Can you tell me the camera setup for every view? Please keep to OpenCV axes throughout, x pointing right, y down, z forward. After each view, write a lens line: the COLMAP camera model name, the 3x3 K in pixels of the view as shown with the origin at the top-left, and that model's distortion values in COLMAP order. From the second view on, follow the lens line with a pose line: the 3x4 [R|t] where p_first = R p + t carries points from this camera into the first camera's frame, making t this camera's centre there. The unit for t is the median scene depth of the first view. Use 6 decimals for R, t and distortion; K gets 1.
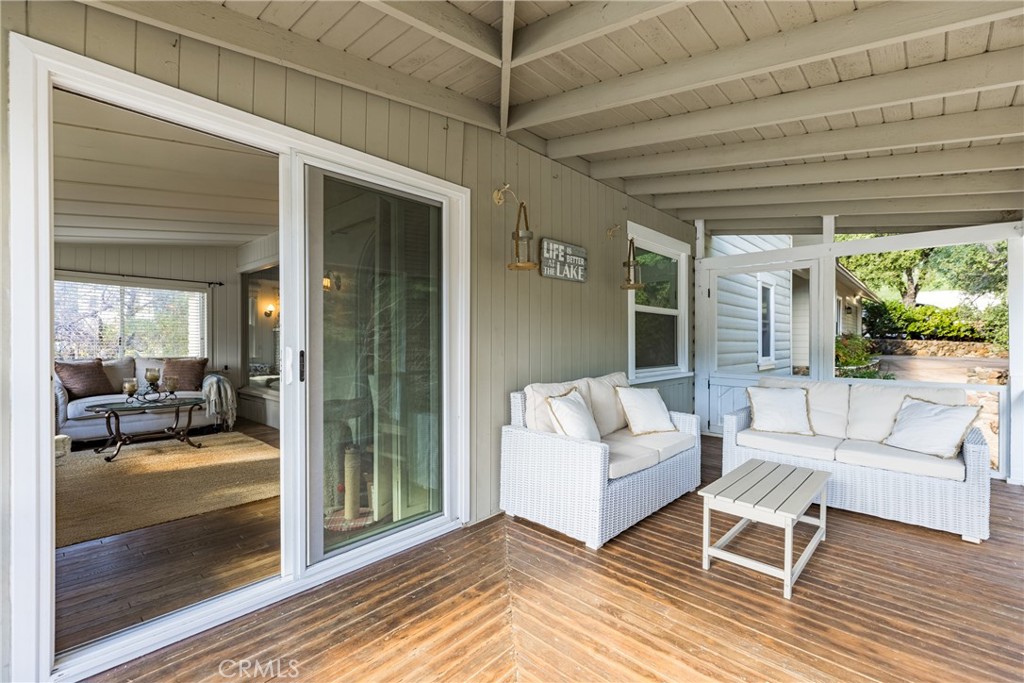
lens RADIAL K [[459.3, 0, 514.9], [0, 459.3, 342.1], [0, 0, 1]] dist [0.003909, 0.000305]
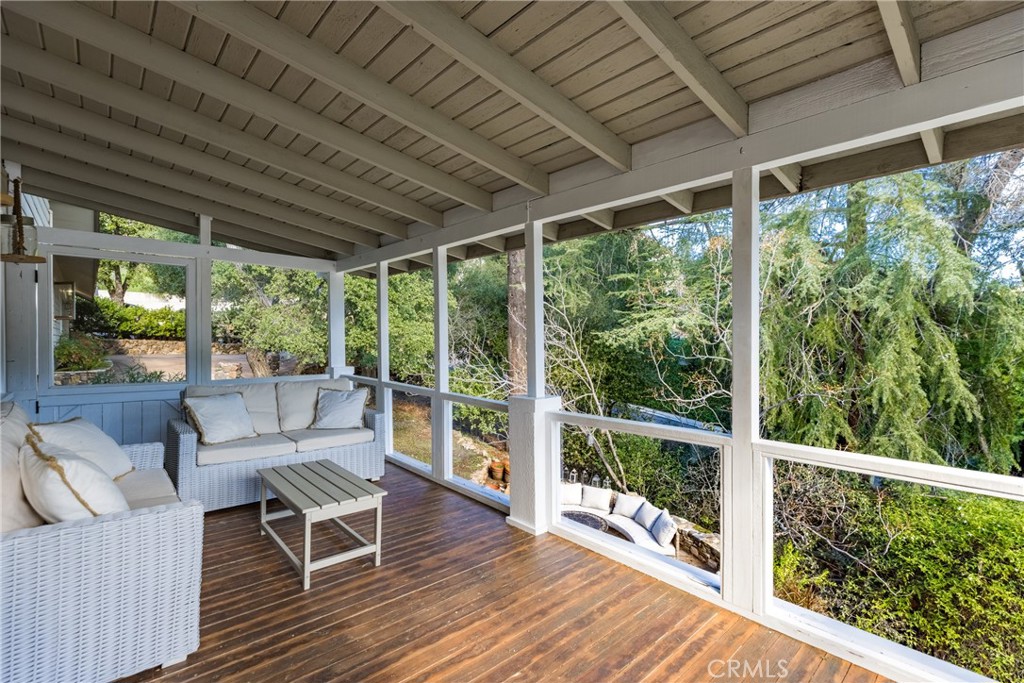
lens RADIAL K [[459.3, 0, 515.2], [0, 459.3, 339.0], [0, 0, 1]] dist [0.003909, 0.000305]
pose [[0.084831, -0.001856, 0.996394, -0.245885], [0.004138, 0.999990, 0.001511, -0.011842], [-0.996387, 0.003995, 0.084838, 0.241460]]
